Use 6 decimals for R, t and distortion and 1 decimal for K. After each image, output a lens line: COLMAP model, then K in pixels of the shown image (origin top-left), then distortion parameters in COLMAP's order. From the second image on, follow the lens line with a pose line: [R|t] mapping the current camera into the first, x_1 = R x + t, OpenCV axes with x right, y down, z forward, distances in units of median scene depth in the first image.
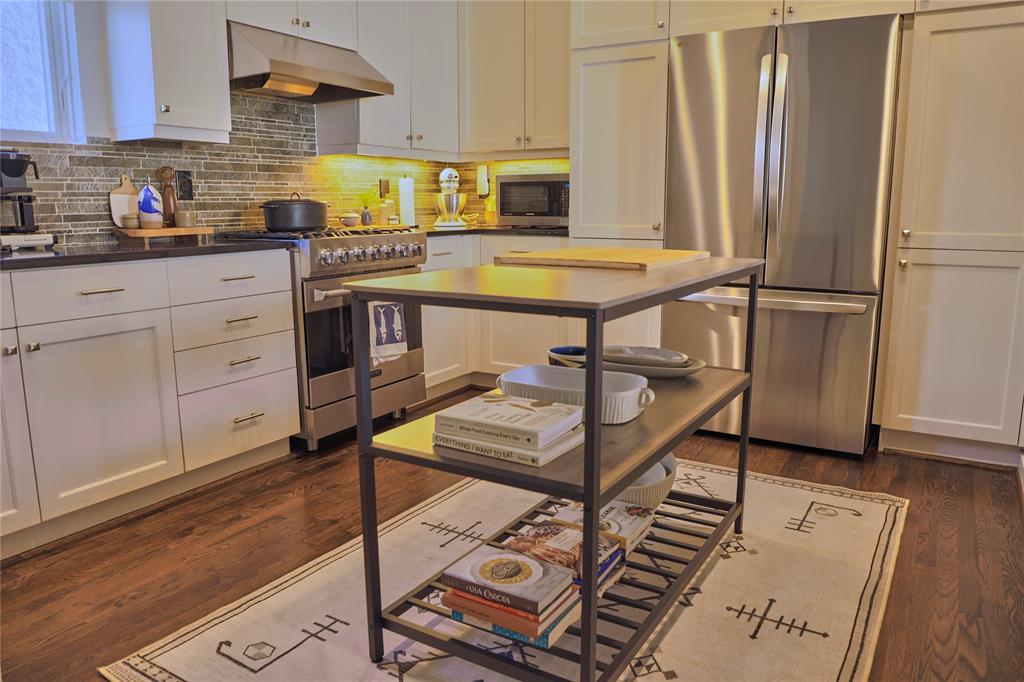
lens RADIAL K [[737.1, 0, 511.4], [0, 737.1, 341.6], [0, 0, 1]] dist [-0.072067, 0.032513]
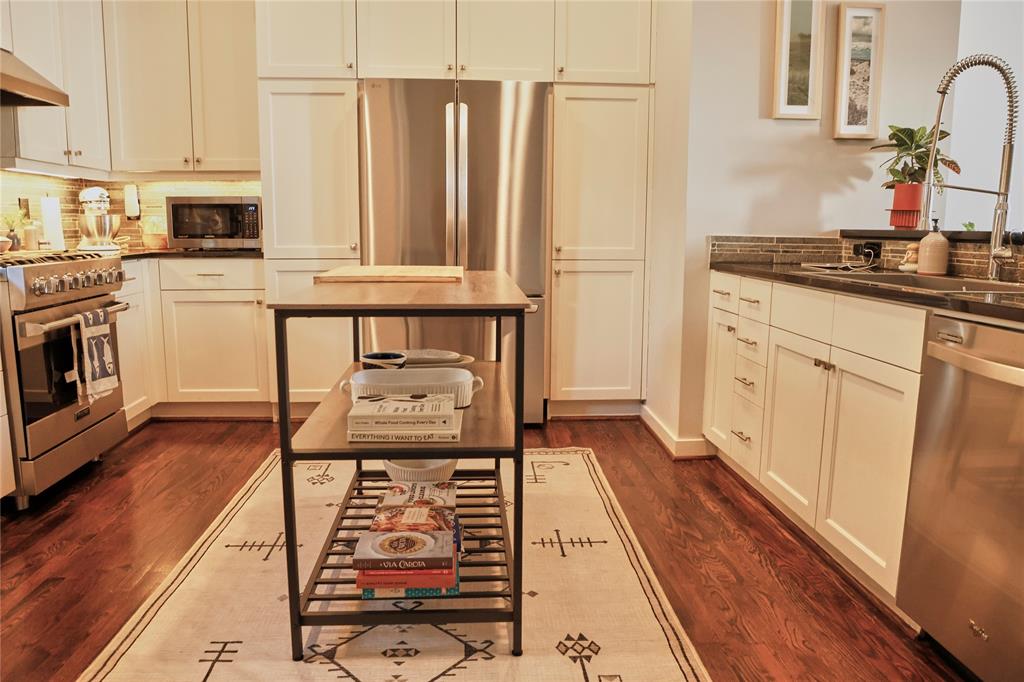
lens RADIAL K [[737.1, 0, 510.4], [0, 737.1, 343.2], [0, 0, 1]] dist [-0.072067, 0.032513]
pose [[0.819336, -0.083309, 0.567228, -0.277482], [0.096620, 0.995299, 0.006617, 0.002953], [-0.565113, 0.049384, 0.823534, -0.036353]]
